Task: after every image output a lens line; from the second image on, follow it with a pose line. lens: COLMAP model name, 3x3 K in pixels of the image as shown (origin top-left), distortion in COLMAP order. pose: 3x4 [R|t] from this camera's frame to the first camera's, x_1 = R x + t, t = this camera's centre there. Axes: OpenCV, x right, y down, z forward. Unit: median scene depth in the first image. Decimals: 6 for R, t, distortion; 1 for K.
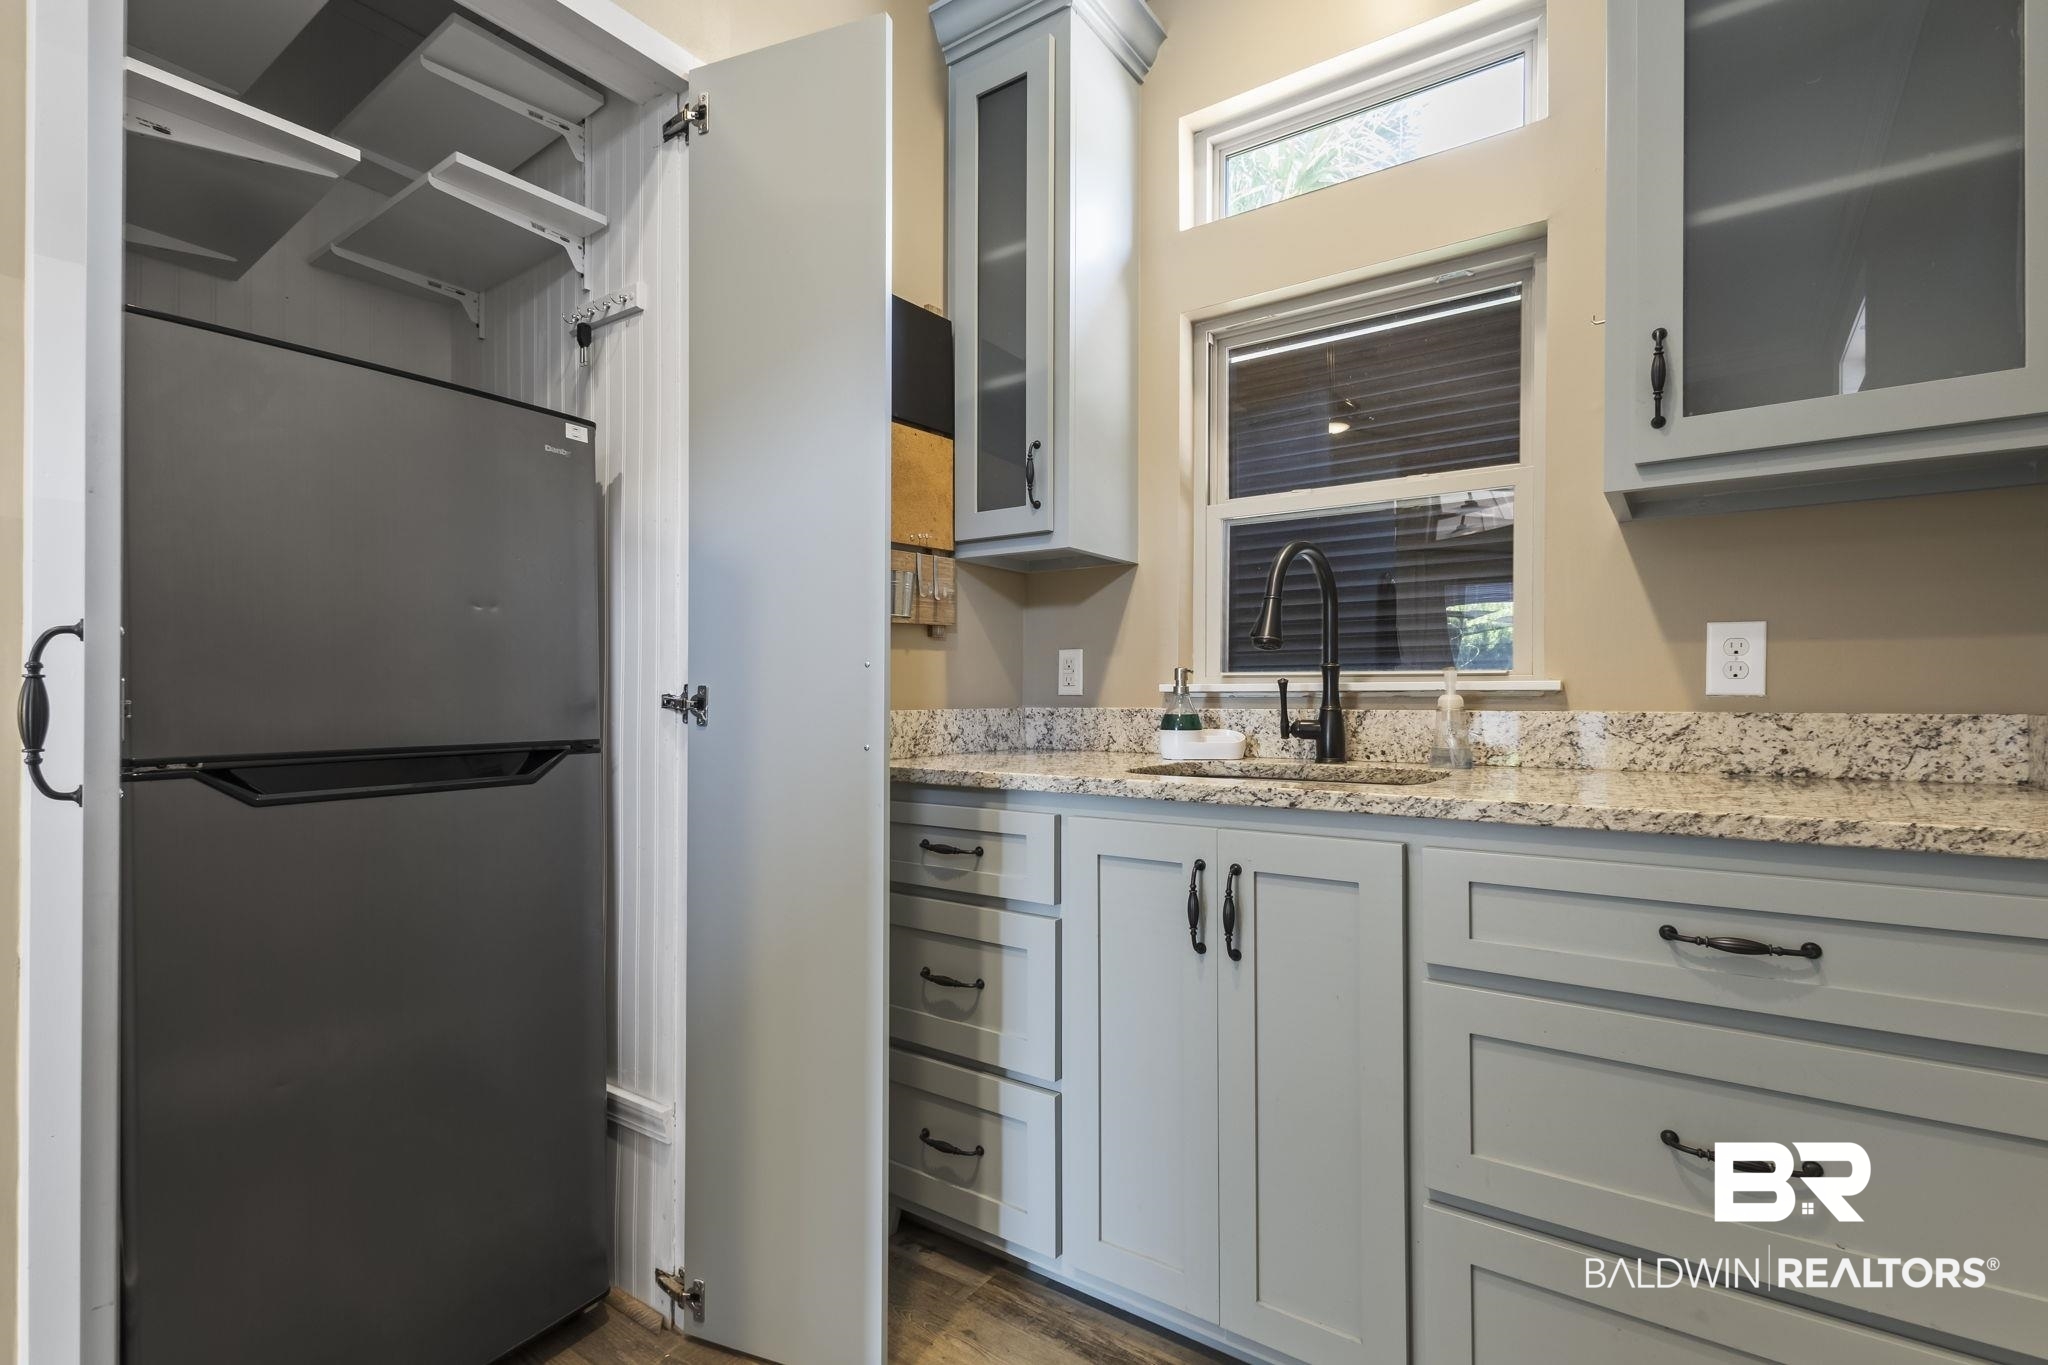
lens RADIAL K [[933.7, 0, 1028.0], [0, 933.7, 695.9], [0, 0, 1]] dist [0.013252, -0.001802]
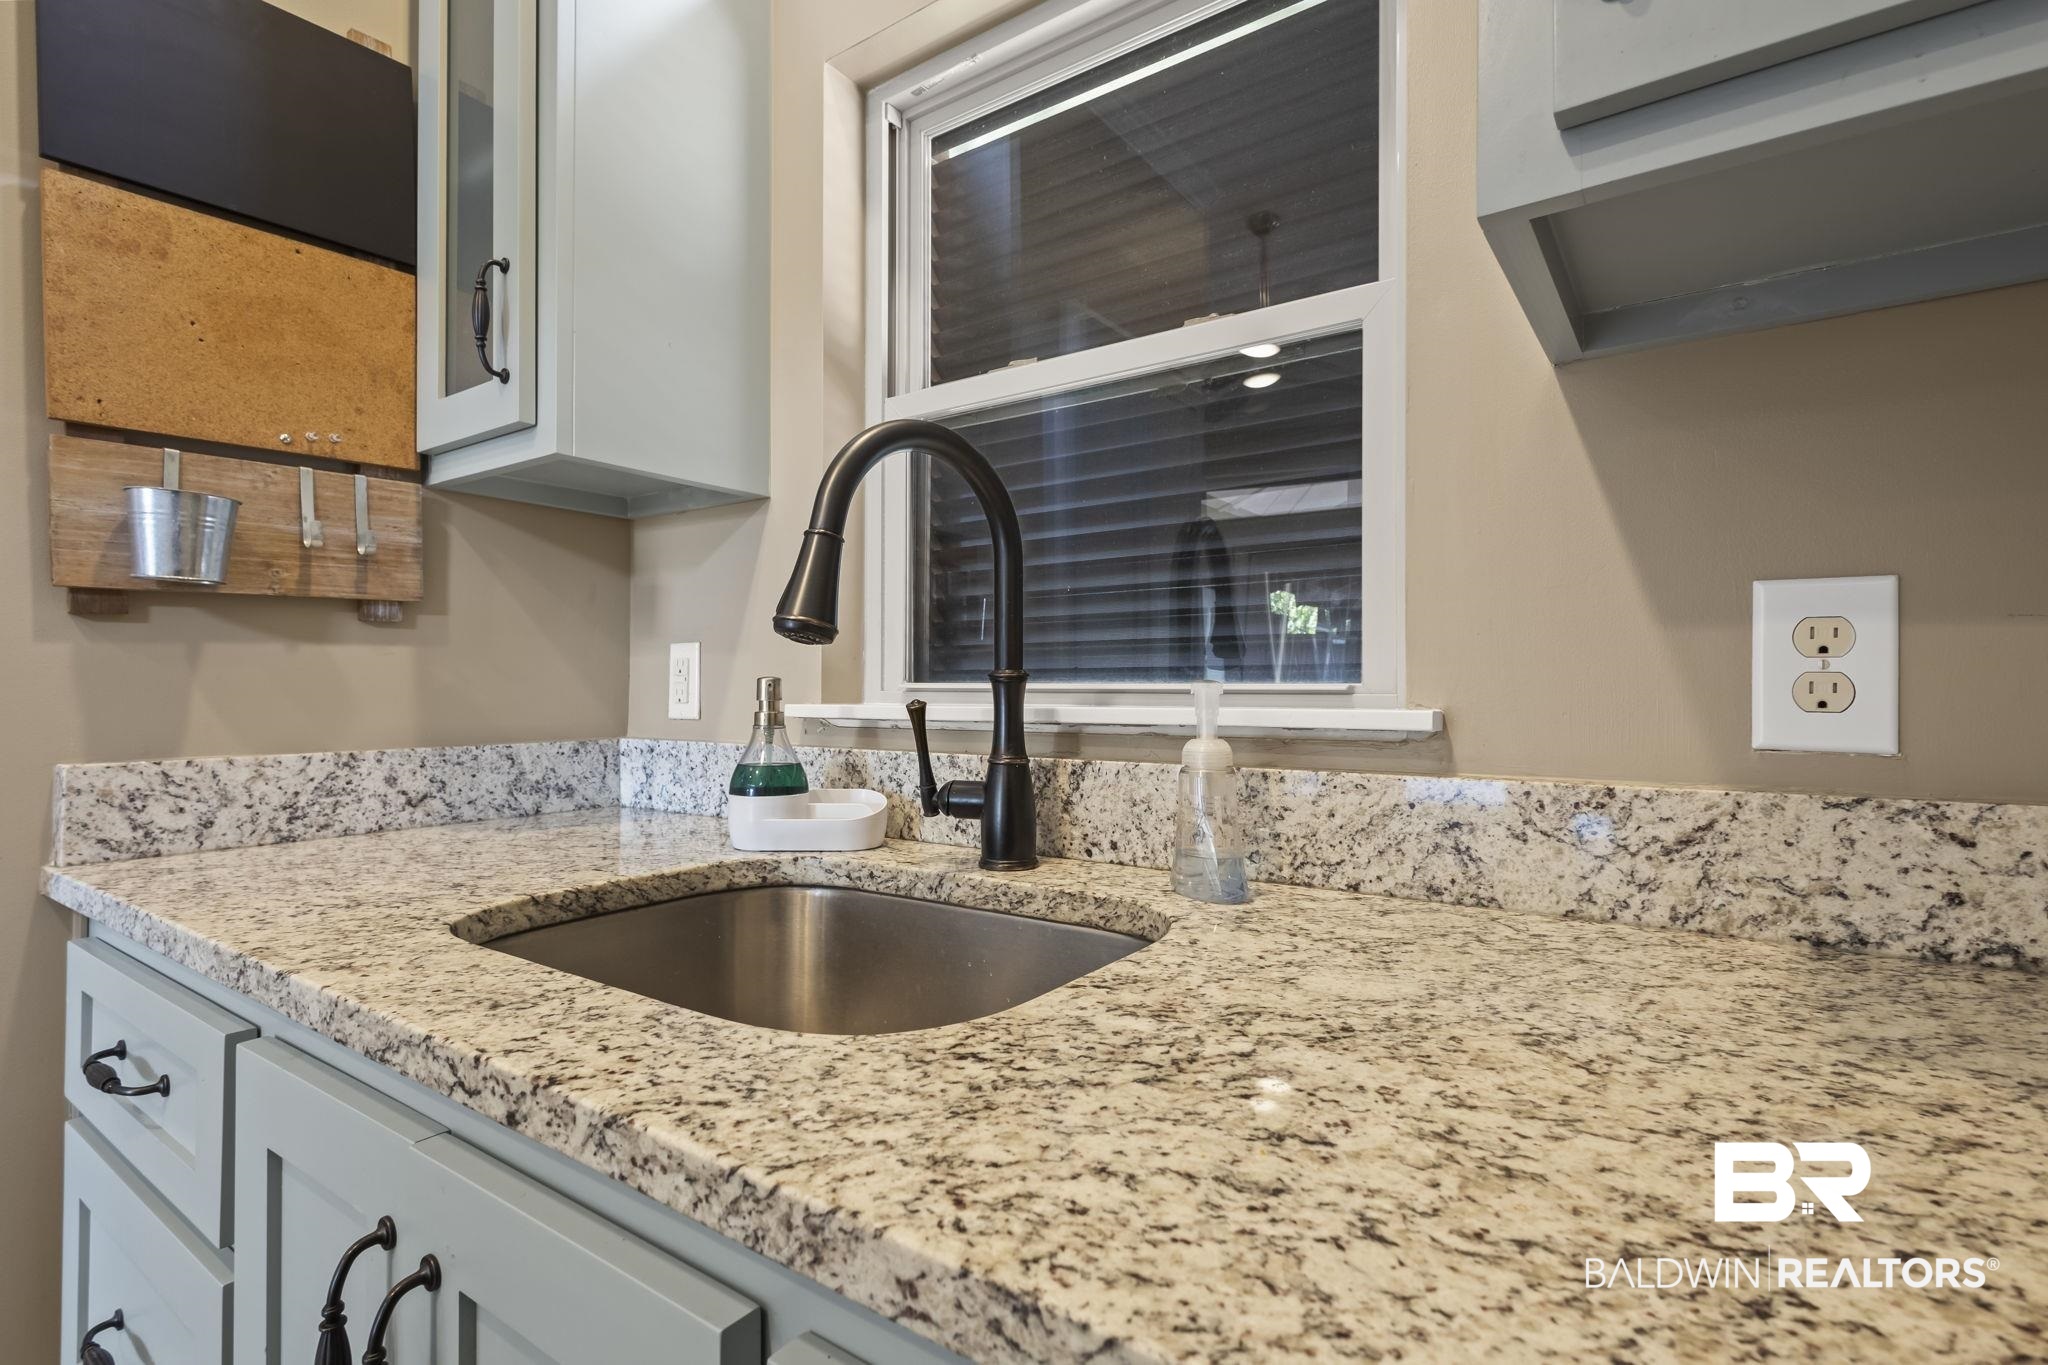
lens RADIAL K [[954.3, 0, 1028.5], [0, 954.3, 678.0], [0, 0, 1]] dist [0.010267, -0.000729]
pose [[0.999992, -0.000745, -0.003818, 0.386991], [0.000700, 0.999931, -0.011701, -0.028108], [0.003827, 0.011698, 0.999924, 0.552398]]
